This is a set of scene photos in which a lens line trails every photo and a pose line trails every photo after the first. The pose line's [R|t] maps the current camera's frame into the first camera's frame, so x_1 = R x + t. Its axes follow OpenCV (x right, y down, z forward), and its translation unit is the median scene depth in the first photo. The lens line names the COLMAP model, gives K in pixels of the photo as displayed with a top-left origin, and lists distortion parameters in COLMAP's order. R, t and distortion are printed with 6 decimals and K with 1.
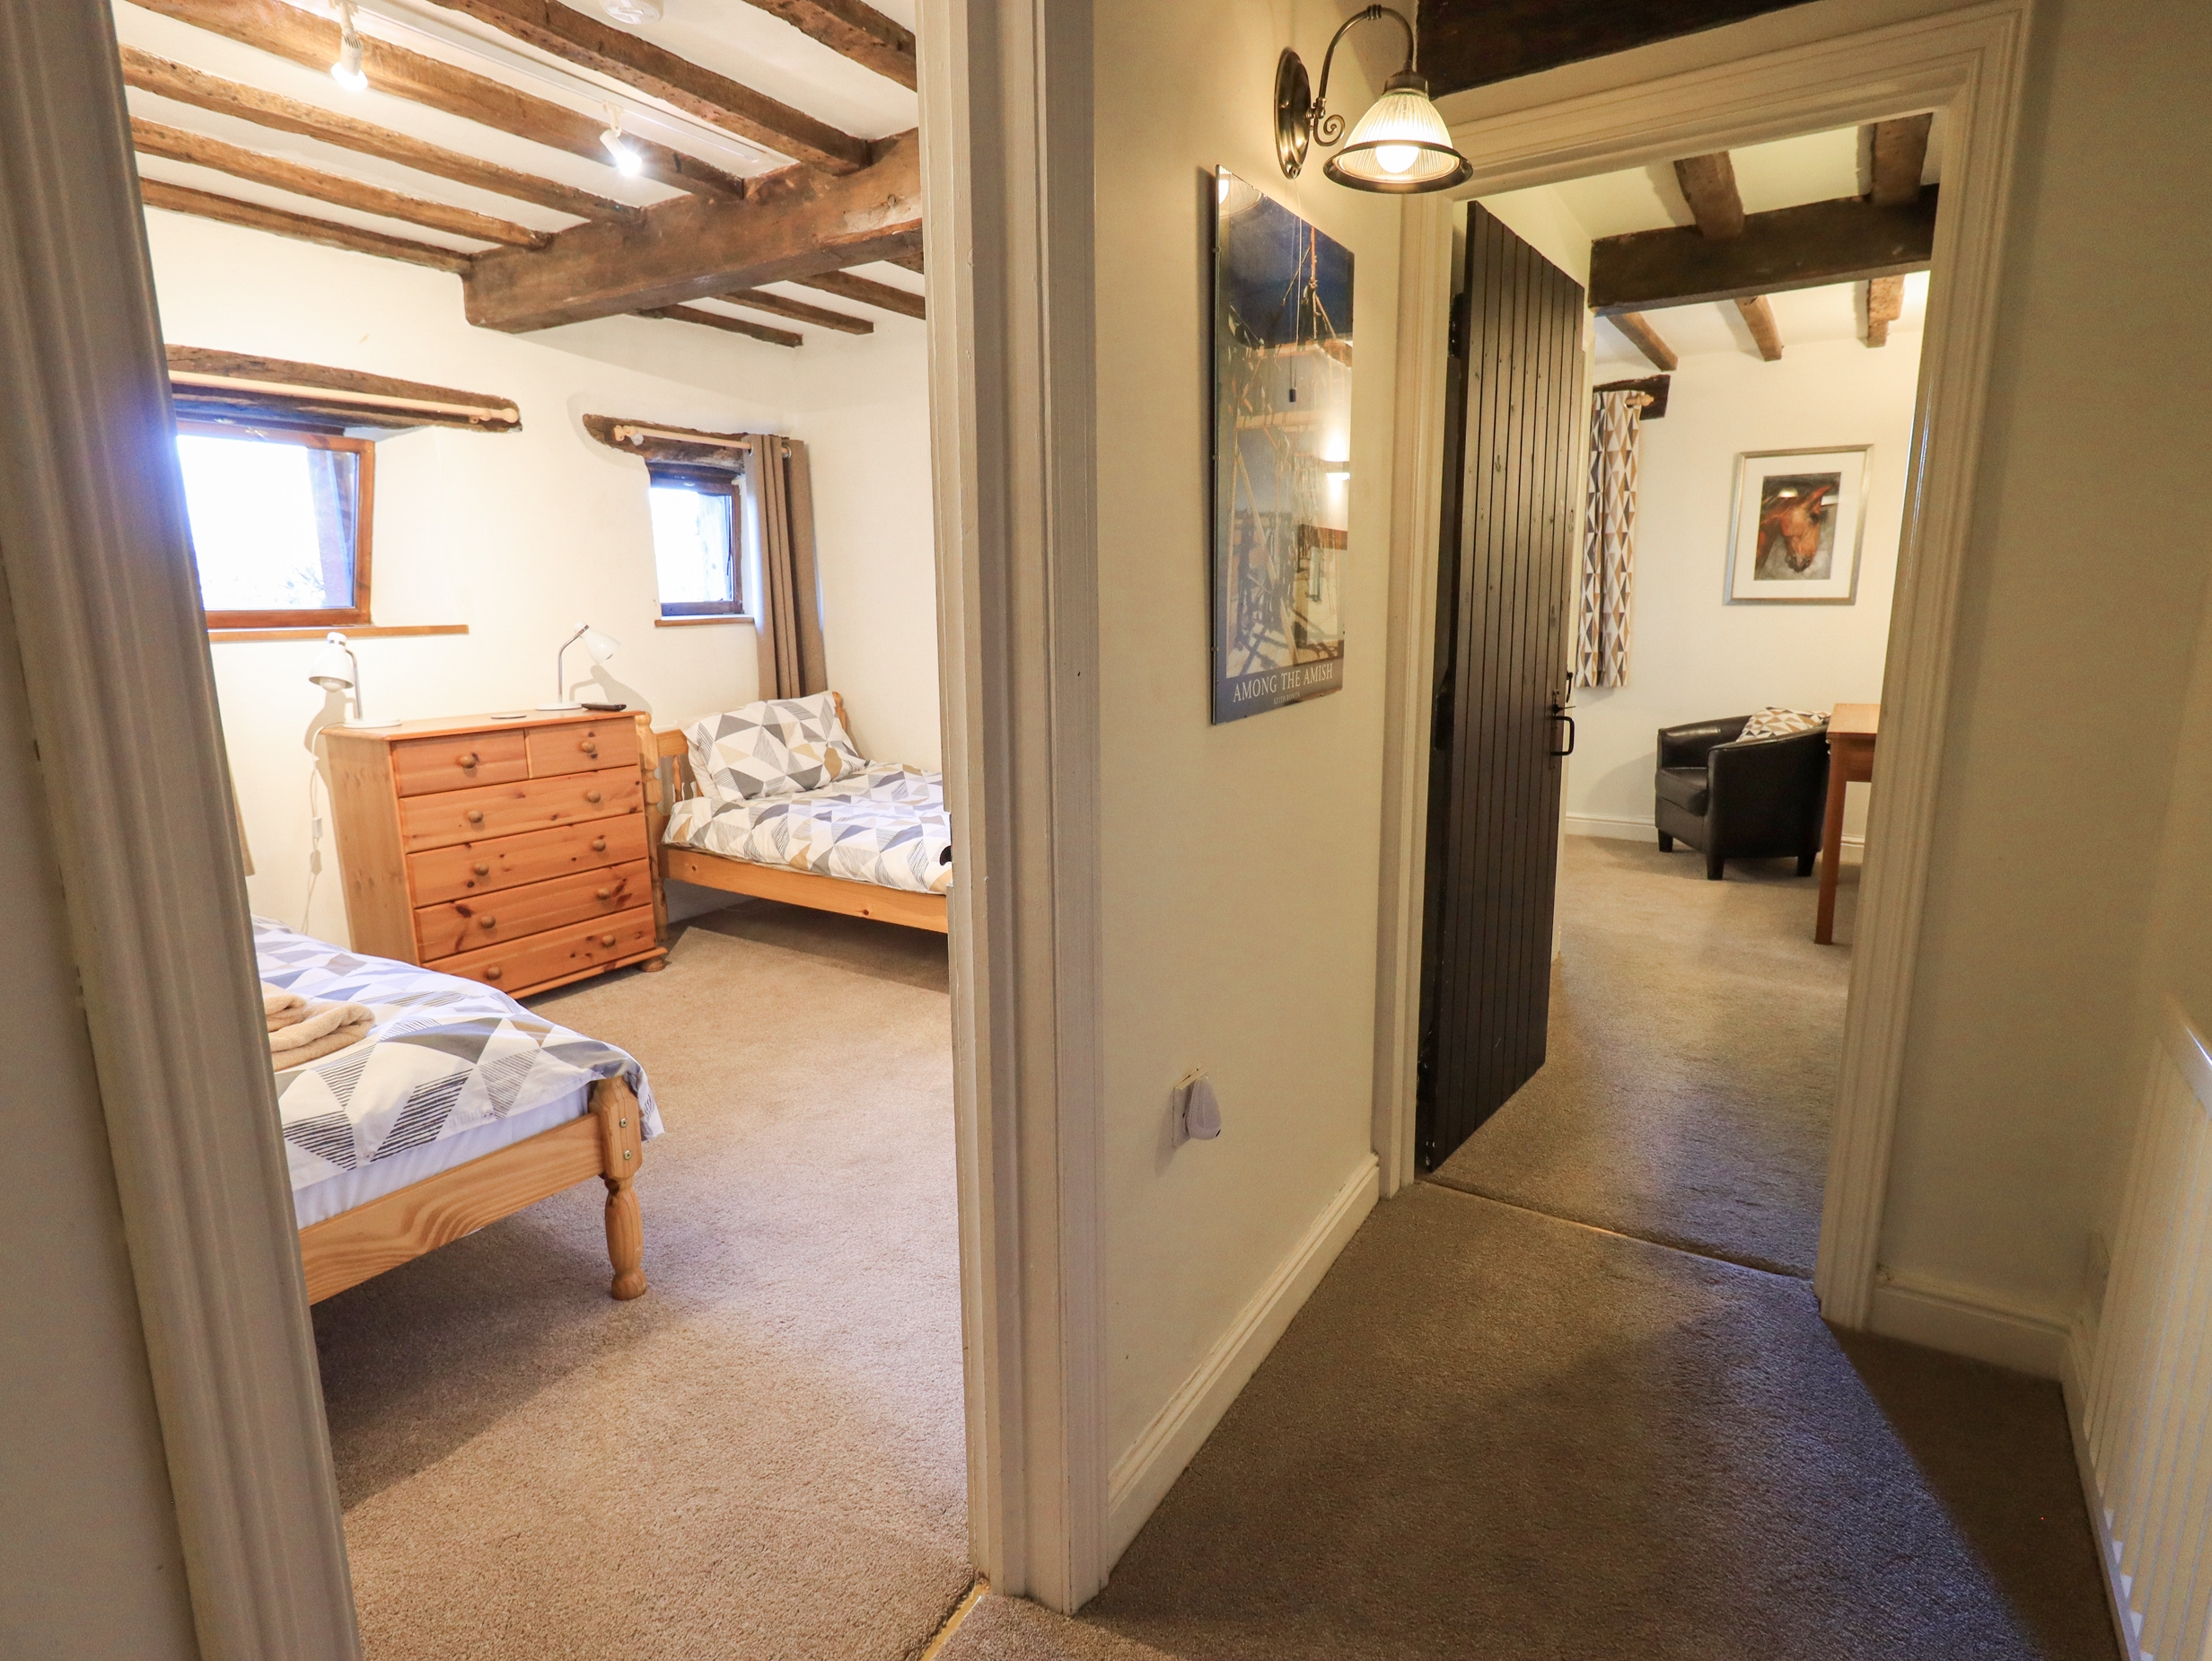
lens RADIAL K [[1147.9, 0, 1117.0], [0, 1147.9, 818.1], [0, 0, 1]] dist [0.003359, -0.001743]
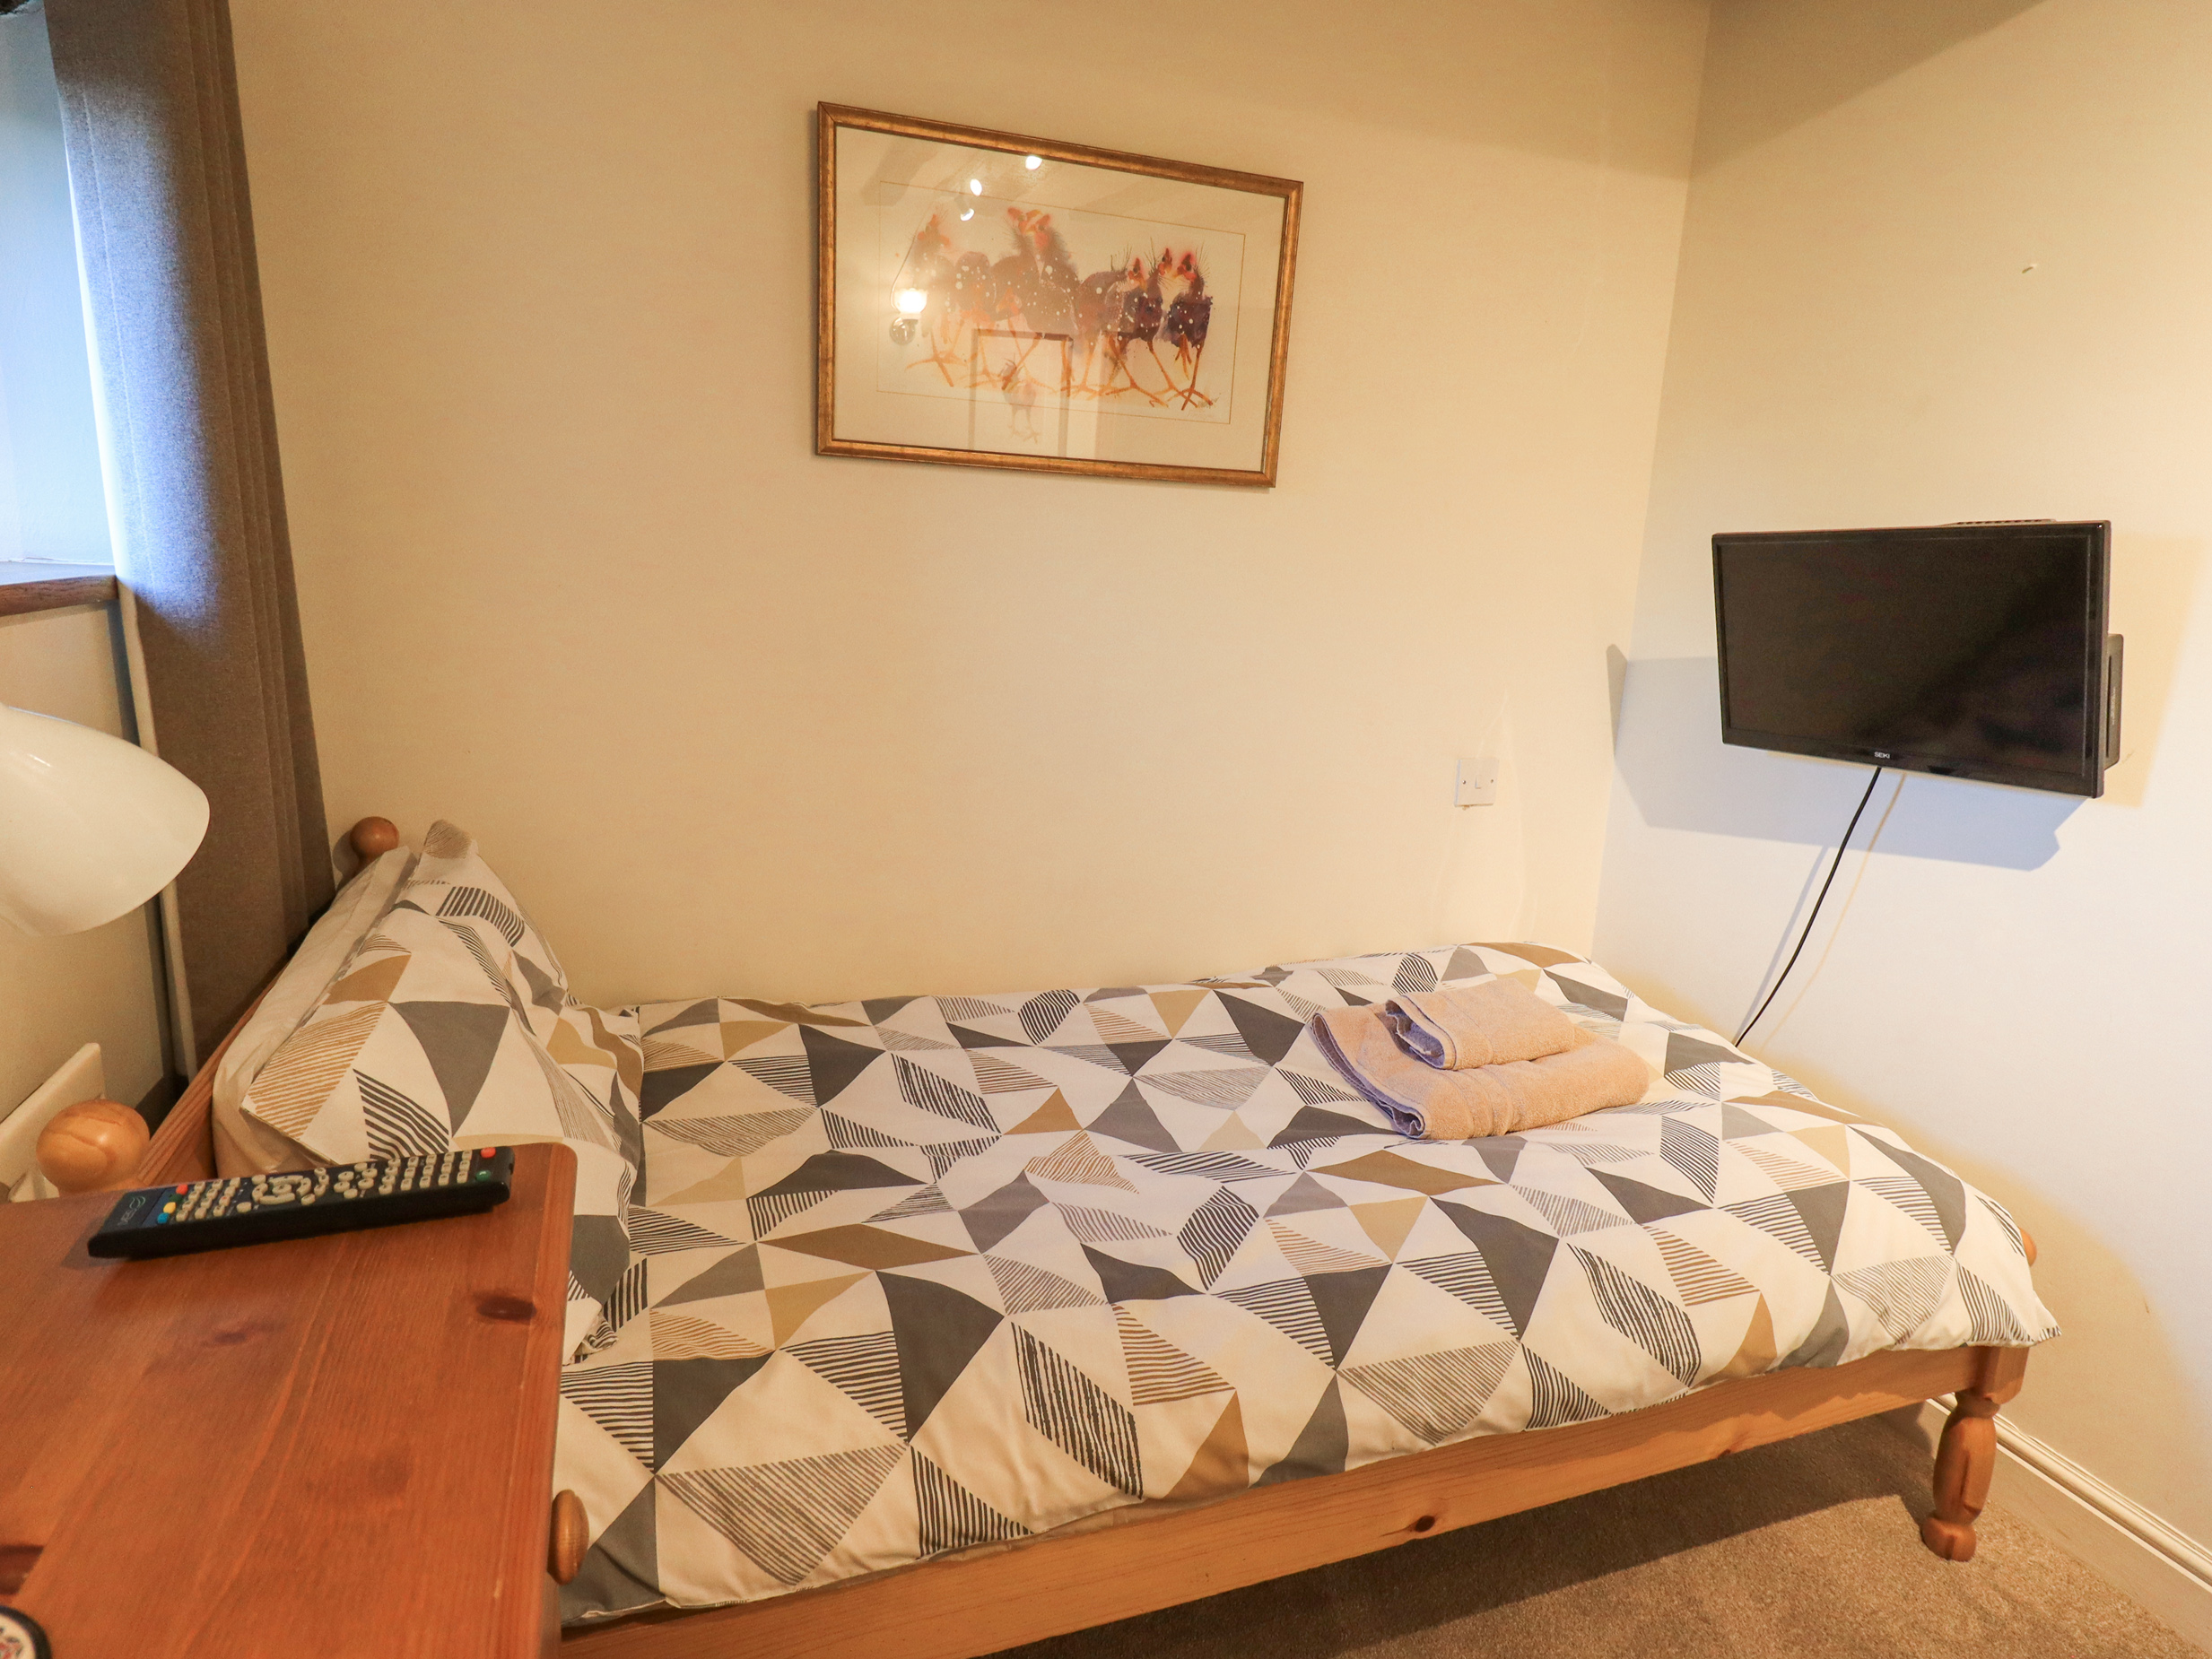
lens RADIAL K [[1147.7, 0, 1097.7], [0, 1147.7, 838.7], [0, 0, 1]] dist [0.003359, -0.001743]
pose [[0.626572, -0.149408, 0.764909, -0.499450], [0.106730, 0.988655, 0.105685, -0.154777], [-0.772021, 0.015420, 0.635410, 0.859686]]
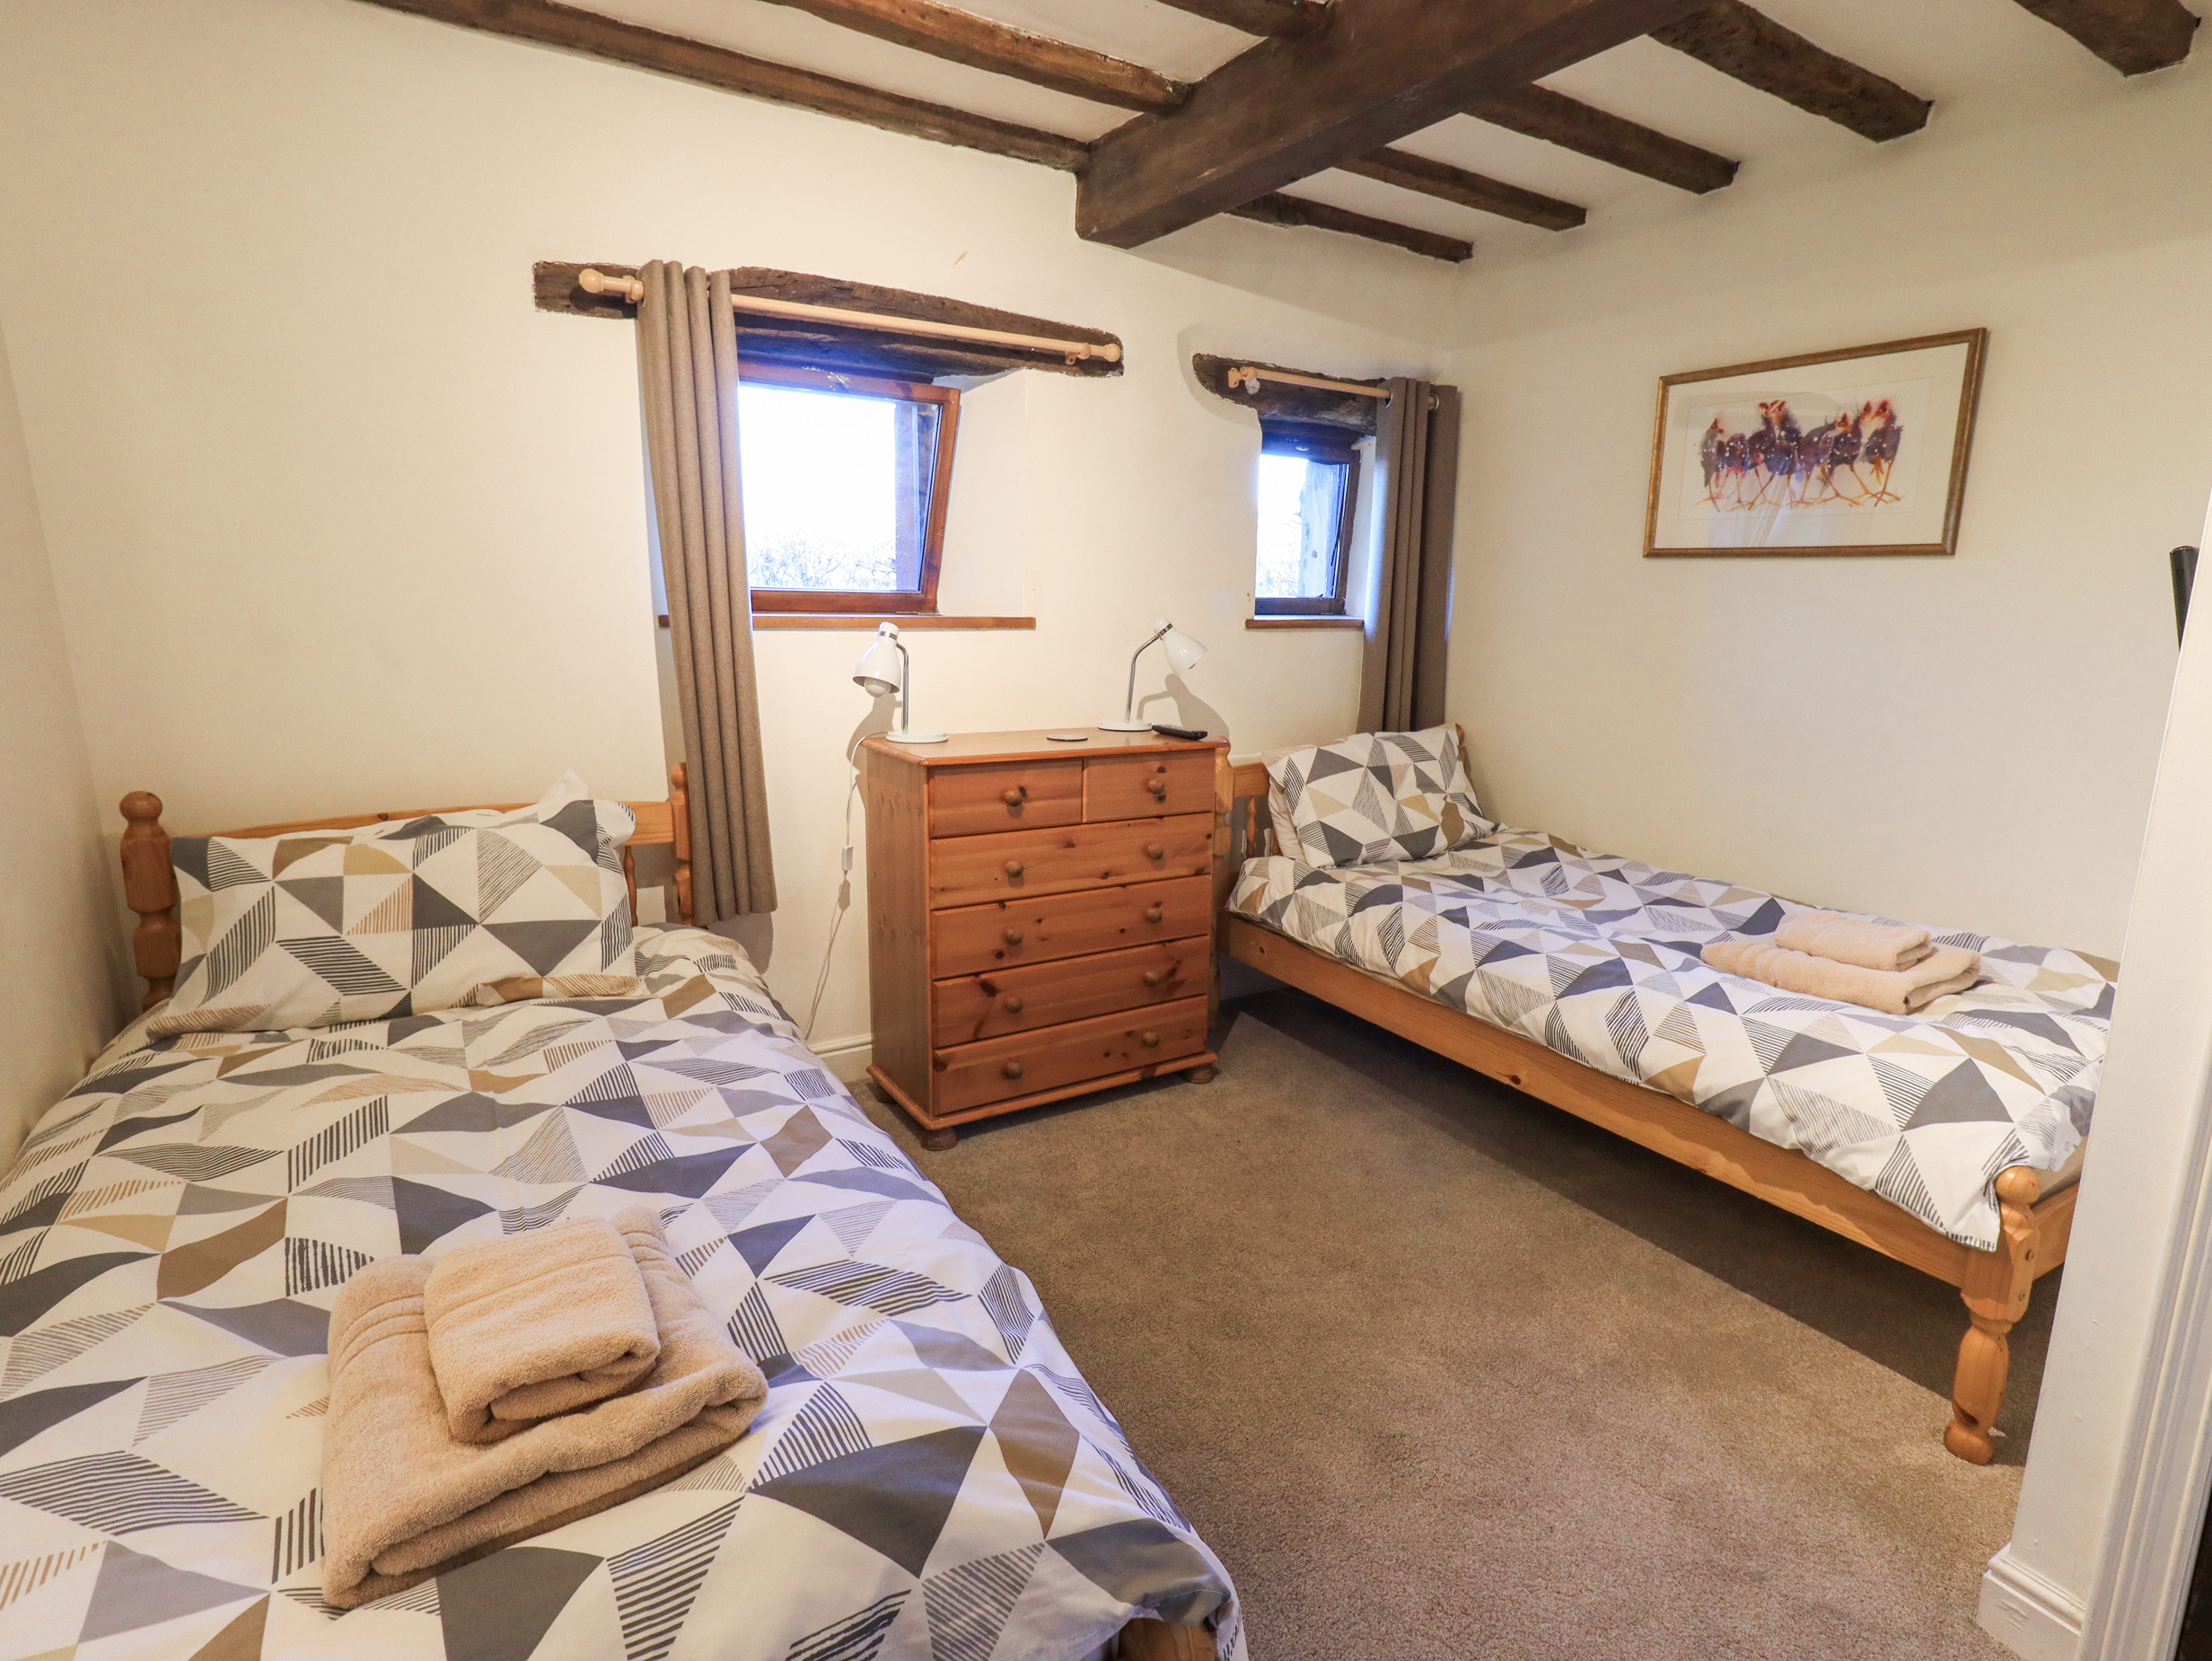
lens RADIAL K [[1147.9, 0, 1117.1], [0, 1147.9, 827.0], [0, 0, 1]] dist [0.003359, -0.001743]
pose [[0.900581, 0.114206, -0.419418, -0.165106], [-0.111634, 0.993273, 0.030762, -0.055564], [0.420110, 0.019118, 0.907272, 0.307846]]
